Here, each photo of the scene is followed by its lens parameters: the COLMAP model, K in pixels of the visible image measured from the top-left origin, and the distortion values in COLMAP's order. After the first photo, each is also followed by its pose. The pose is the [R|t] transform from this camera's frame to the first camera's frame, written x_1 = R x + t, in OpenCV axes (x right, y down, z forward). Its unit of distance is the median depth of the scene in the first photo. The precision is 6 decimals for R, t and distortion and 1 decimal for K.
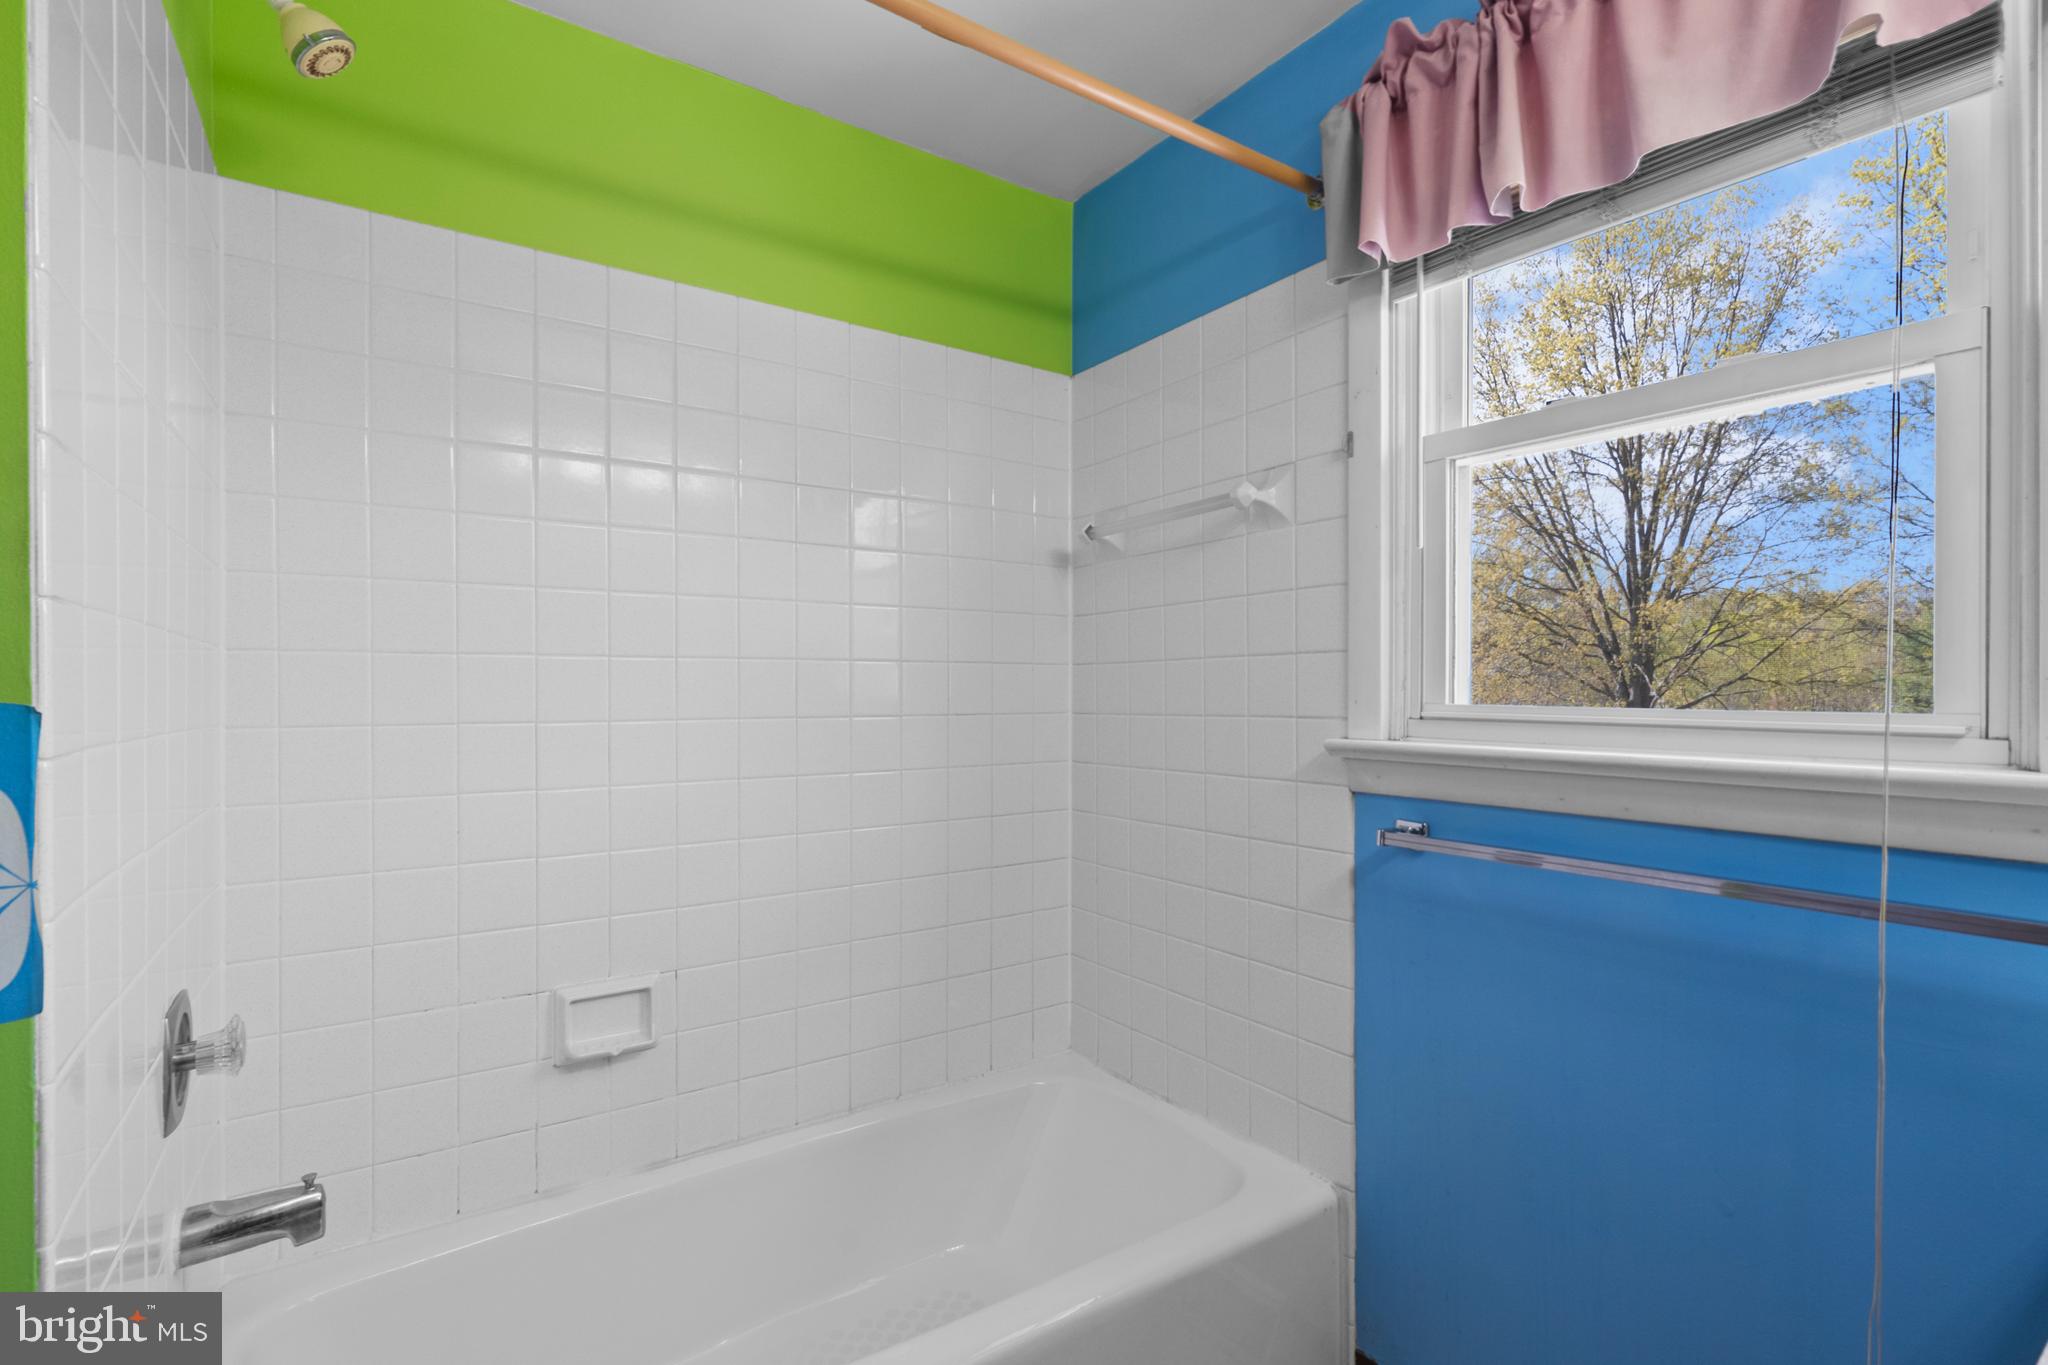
lens RADIAL K [[939.1, 0, 1034.5], [0, 939.1, 689.0], [0, 0, 1]] dist [-0.006543, 0.002600]
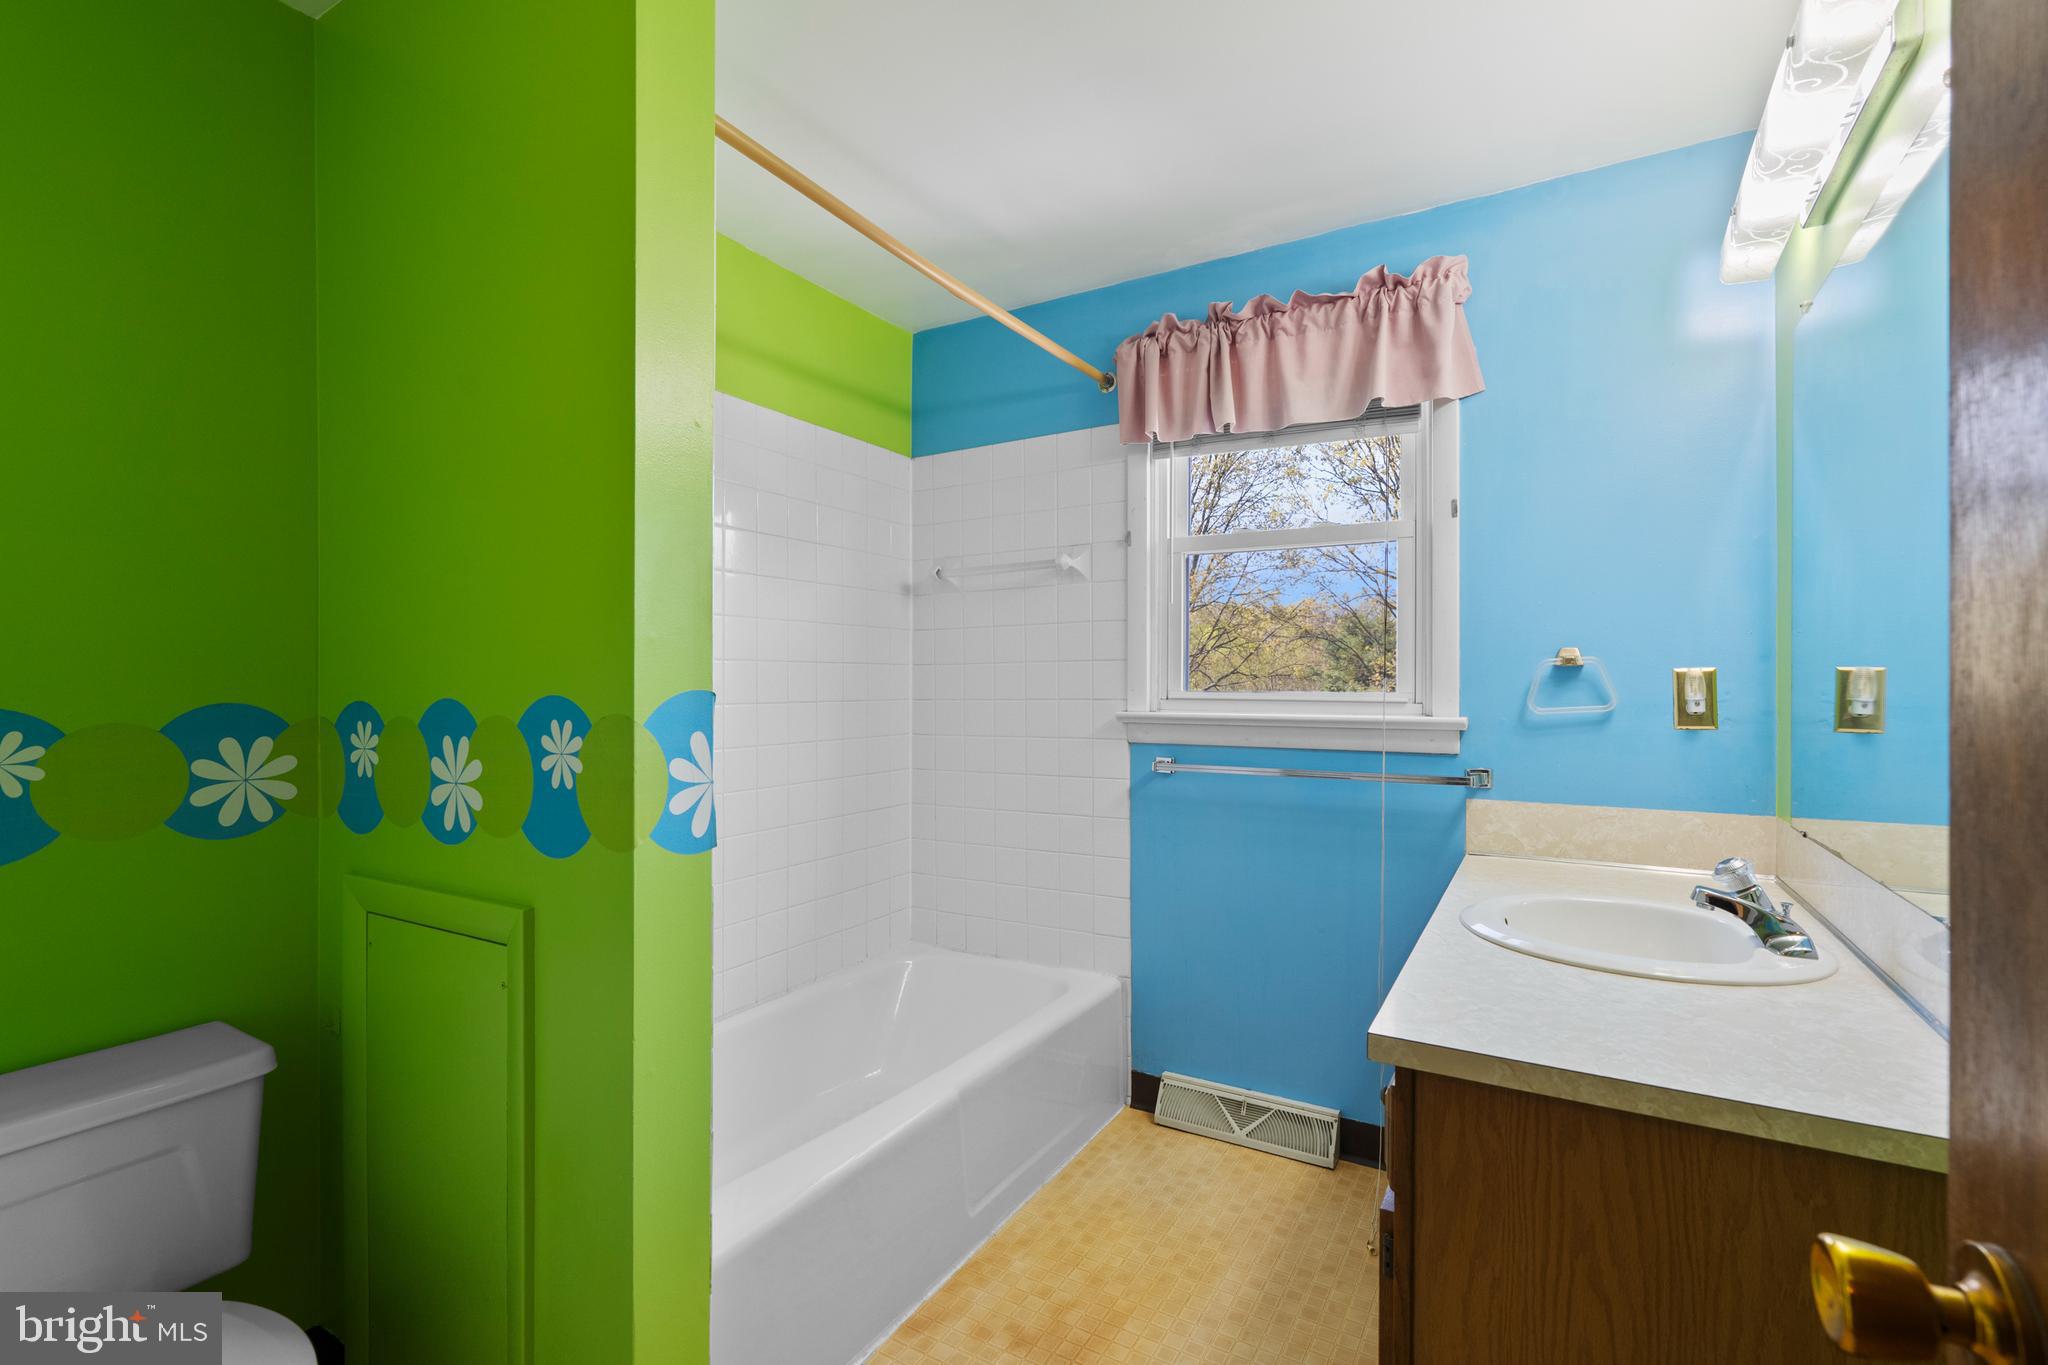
lens RADIAL K [[939.1, 0, 1014.9], [0, 939.1, 680.0], [0, 0, 1]] dist [-0.006543, 0.002600]
pose [[0.907975, 0.000185, 0.419024, -0.558362], [0.000317, 0.999999, -0.001127, -0.002174], [-0.419024, 0.001156, 0.907975, -0.454525]]
